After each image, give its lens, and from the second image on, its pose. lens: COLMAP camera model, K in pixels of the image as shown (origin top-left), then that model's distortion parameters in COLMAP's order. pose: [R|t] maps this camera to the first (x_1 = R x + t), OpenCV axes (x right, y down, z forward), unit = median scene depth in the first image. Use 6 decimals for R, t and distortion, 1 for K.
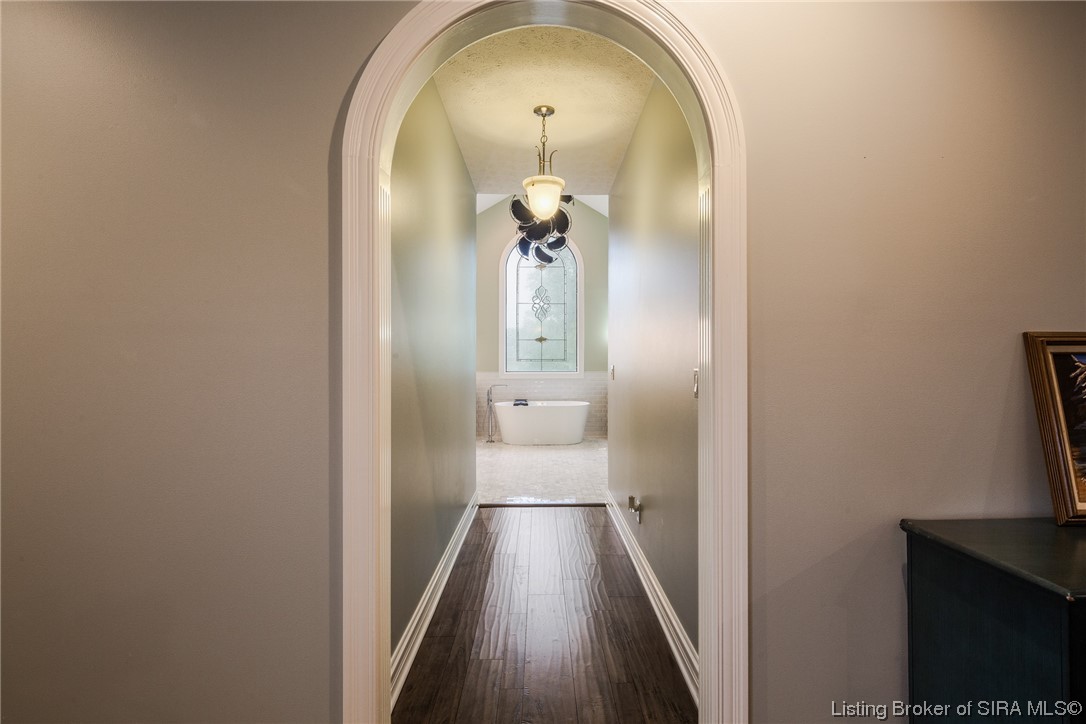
lens RADIAL K [[542.8, 0, 529.3], [0, 542.8, 356.8], [0, 0, 1]] dist [-0.000431, -0.000948]
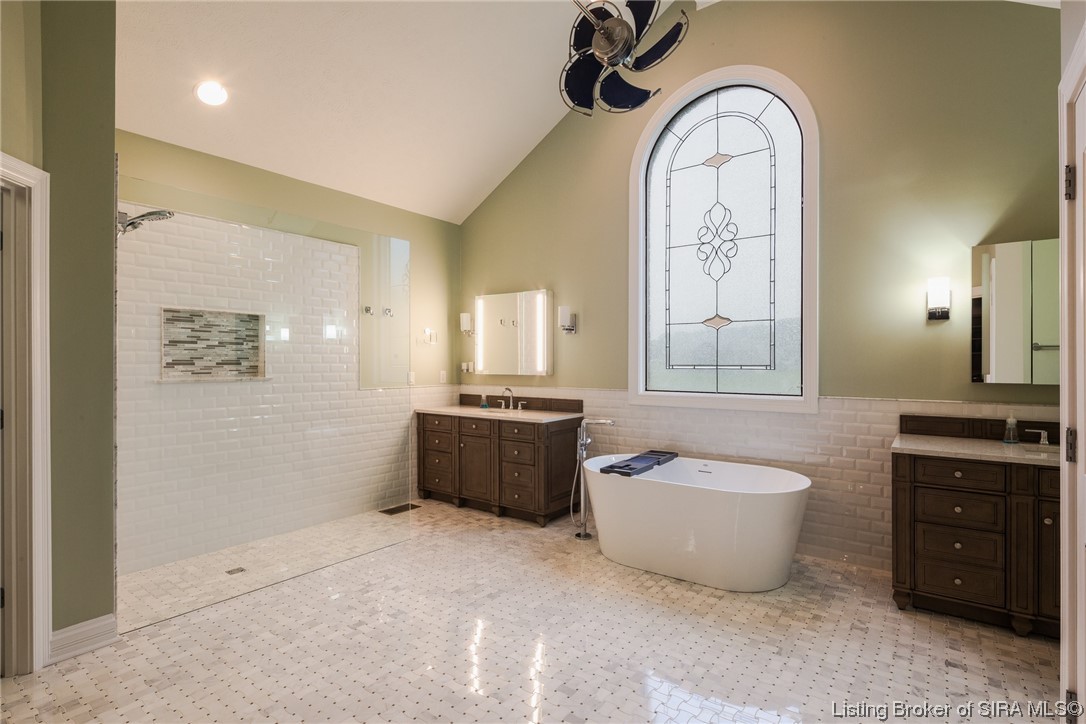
lens RADIAL K [[523.1, 0, 543.0], [0, 523.1, 362.0], [0, 0, 1]] dist [-0.000004, -0.001386]
pose [[0.804676, 0.000286, -0.593714, 0.172373], [0.004291, 0.999971, 0.006297, -0.001463], [0.593699, -0.007615, 0.804651, 0.590033]]
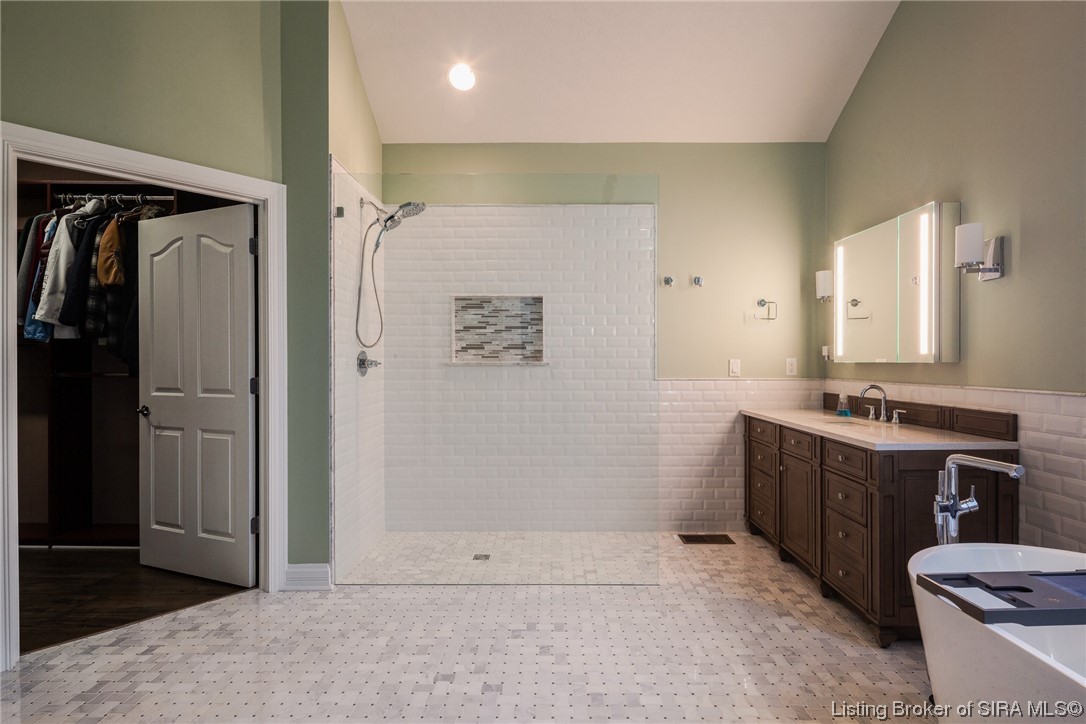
lens RADIAL K [[519.3, 0, 549.6], [0, 519.3, 364.6], [0, 0, 1]] dist [0.003744, -0.000924]
pose [[0.015879, 0.008105, -0.999841, 0.135311], [0.009296, 0.999923, 0.008253, 0.012566], [0.999831, -0.009425, 0.015802, 0.814062]]
